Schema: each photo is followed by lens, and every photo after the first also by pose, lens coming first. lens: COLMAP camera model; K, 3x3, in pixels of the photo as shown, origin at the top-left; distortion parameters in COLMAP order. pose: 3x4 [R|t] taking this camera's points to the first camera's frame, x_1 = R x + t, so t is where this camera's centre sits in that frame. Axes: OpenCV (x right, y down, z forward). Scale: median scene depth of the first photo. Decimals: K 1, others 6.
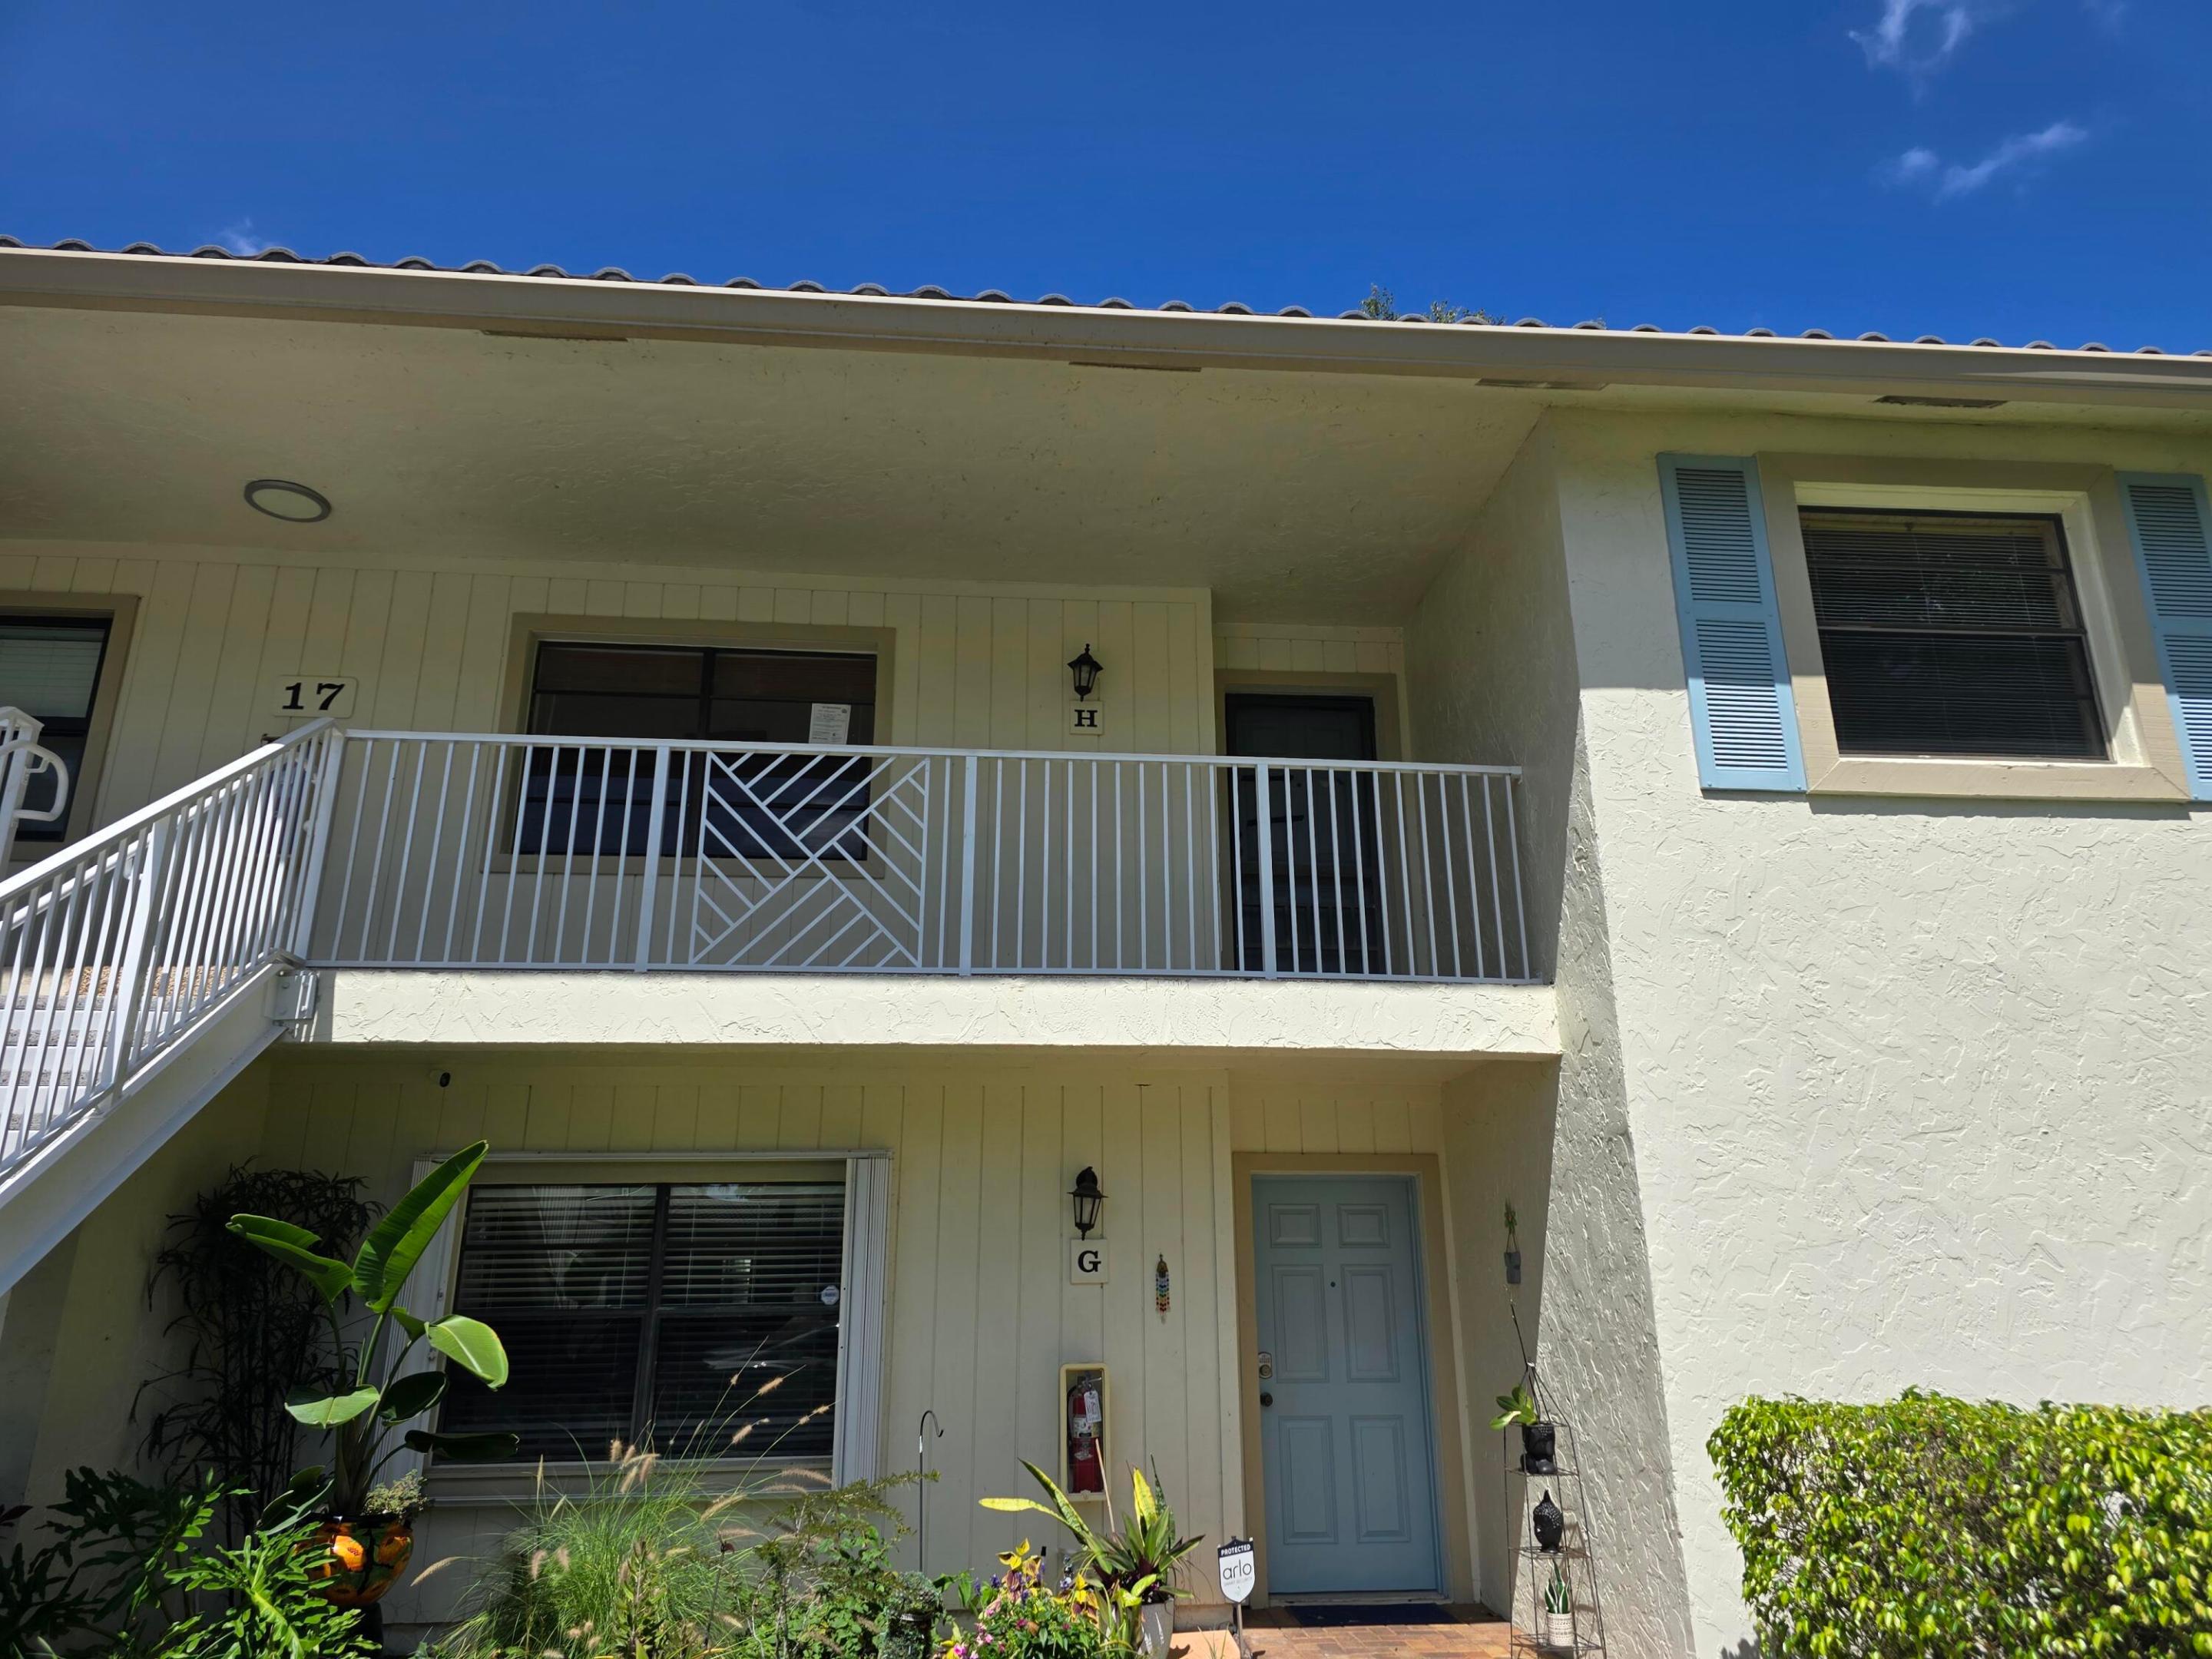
lens RADIAL K [[1450.0, 0, 1110.8], [0, 1450.0, 819.9], [0, 0, 1]] dist [0.054825, -0.046666]
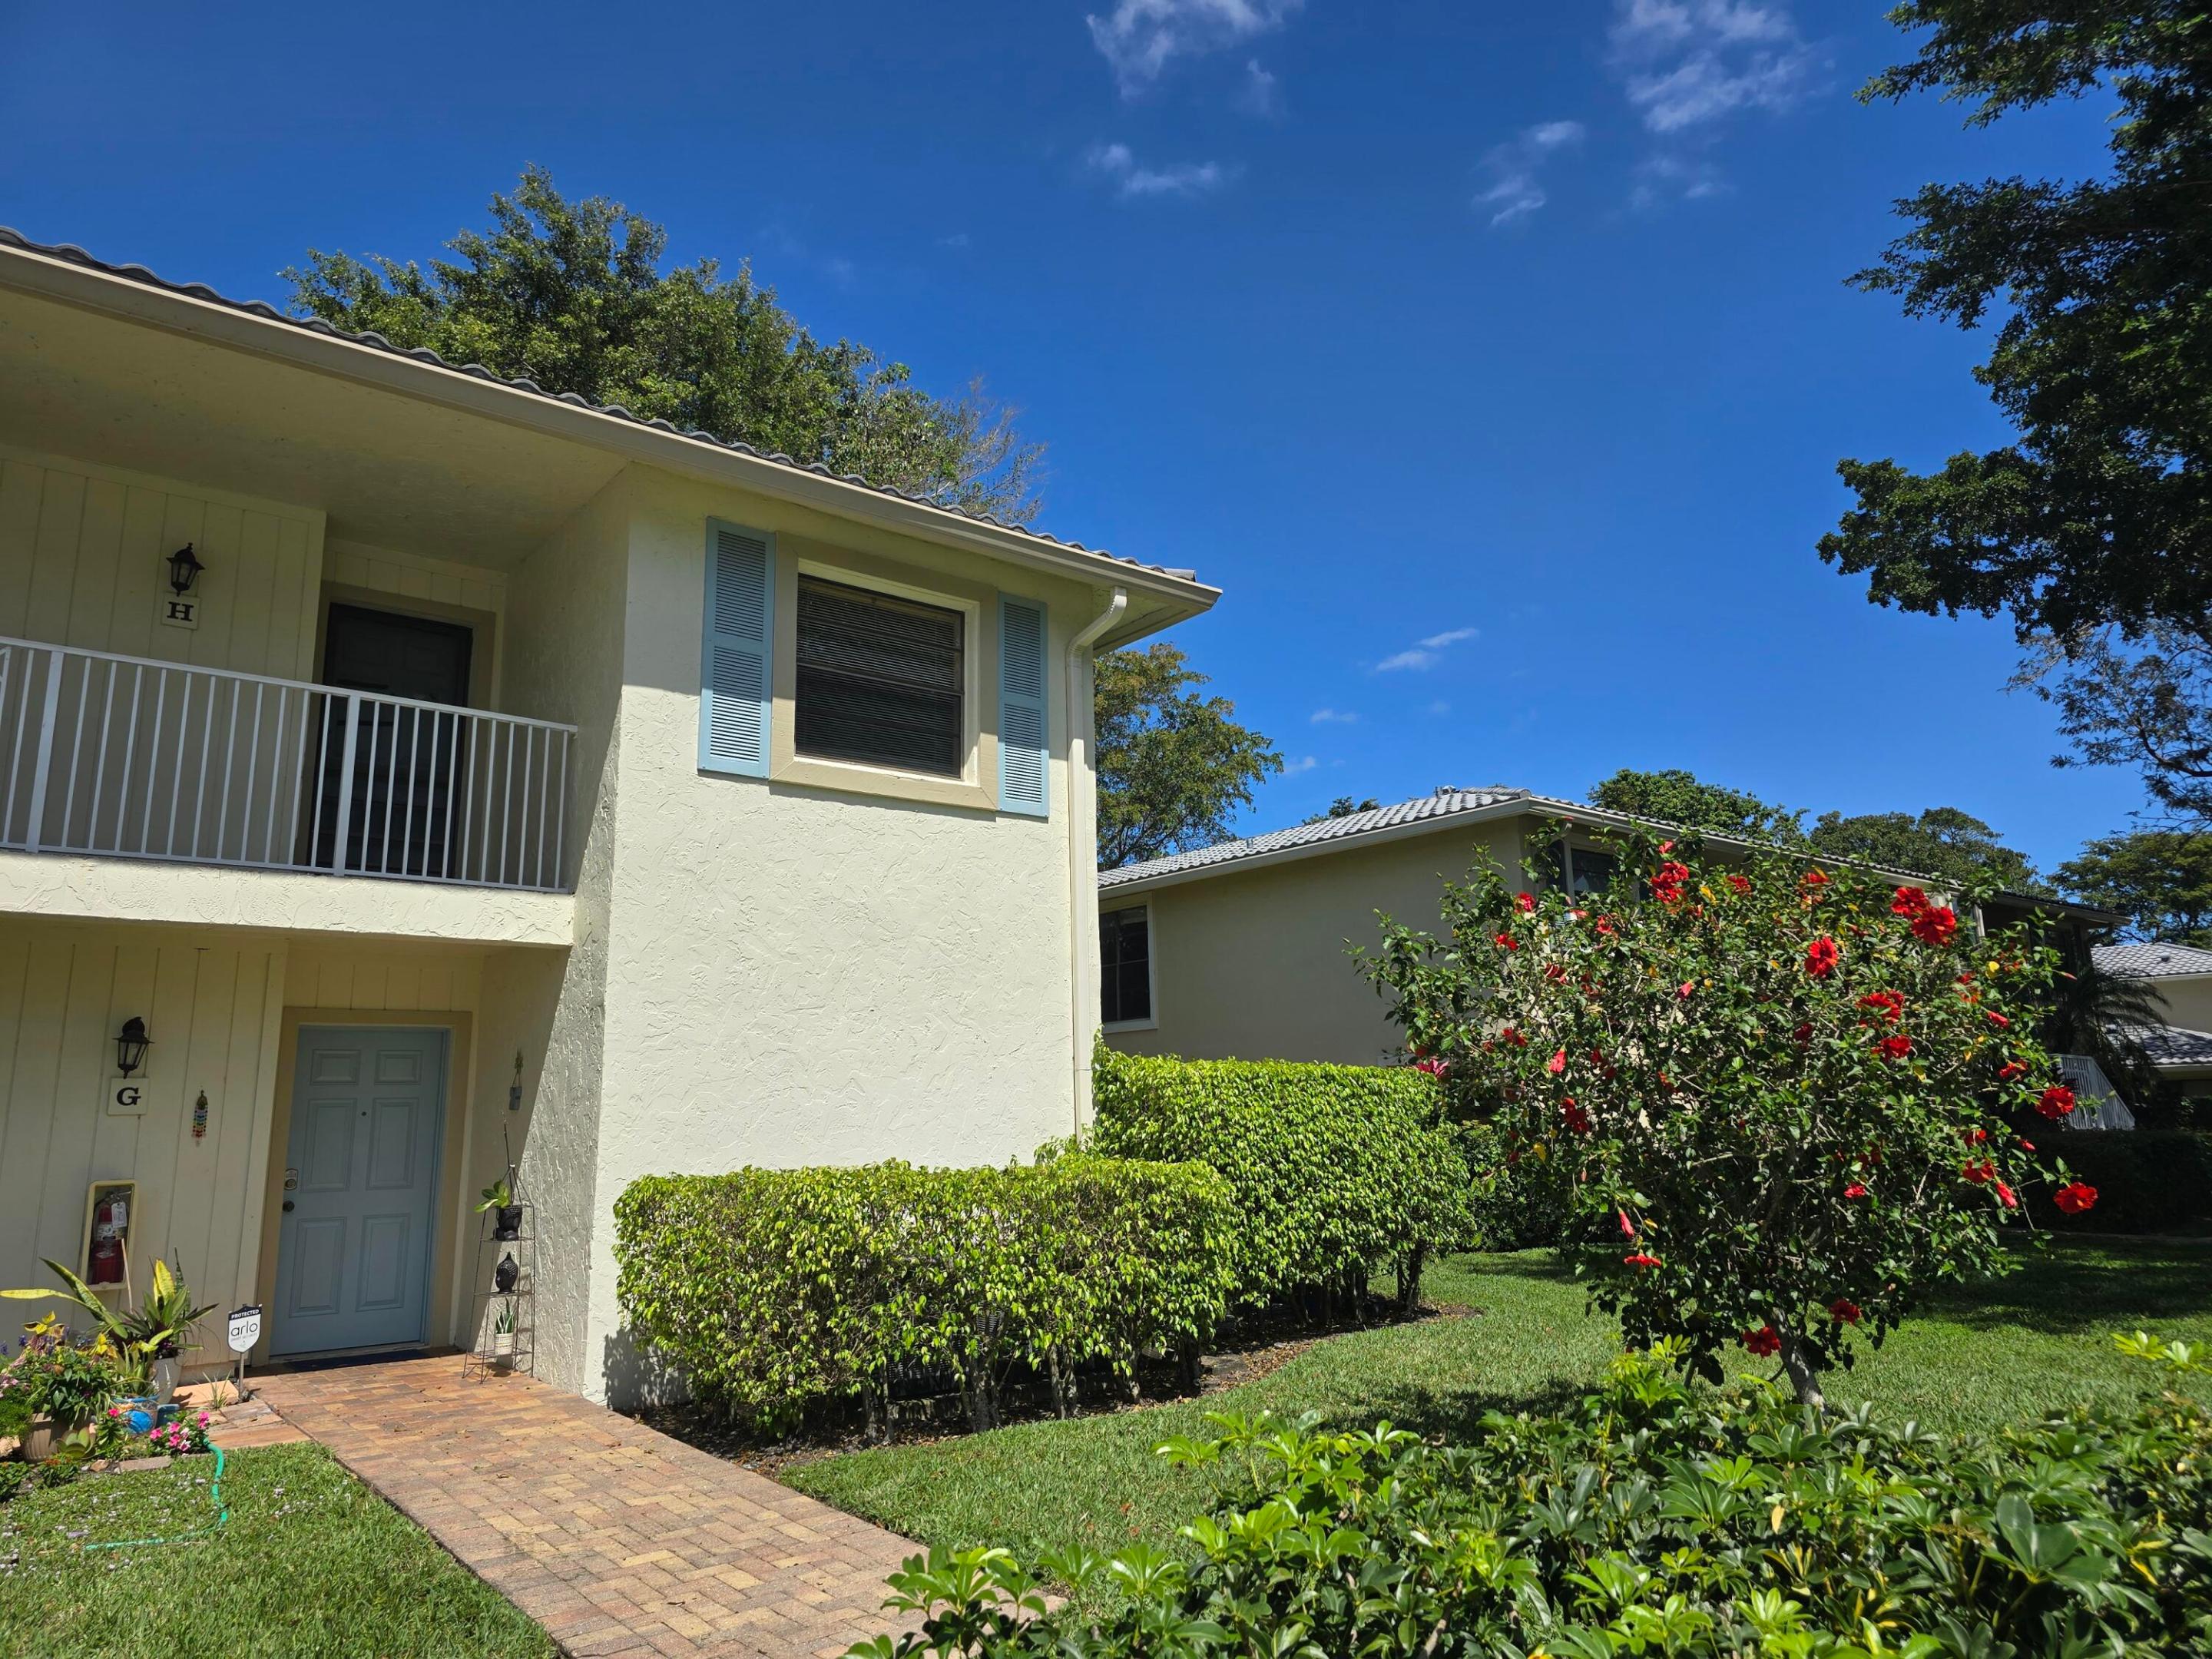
lens RADIAL K [[1450.0, 0, 1110.8], [0, 1450.0, 819.9], [0, 0, 1]] dist [0.054825, -0.046666]
pose [[0.829471, 0.102439, 0.549075, -0.035726], [-0.159446, 0.985560, 0.056999, -0.114425], [-0.535308, -0.134827, 0.833827, -0.396986]]
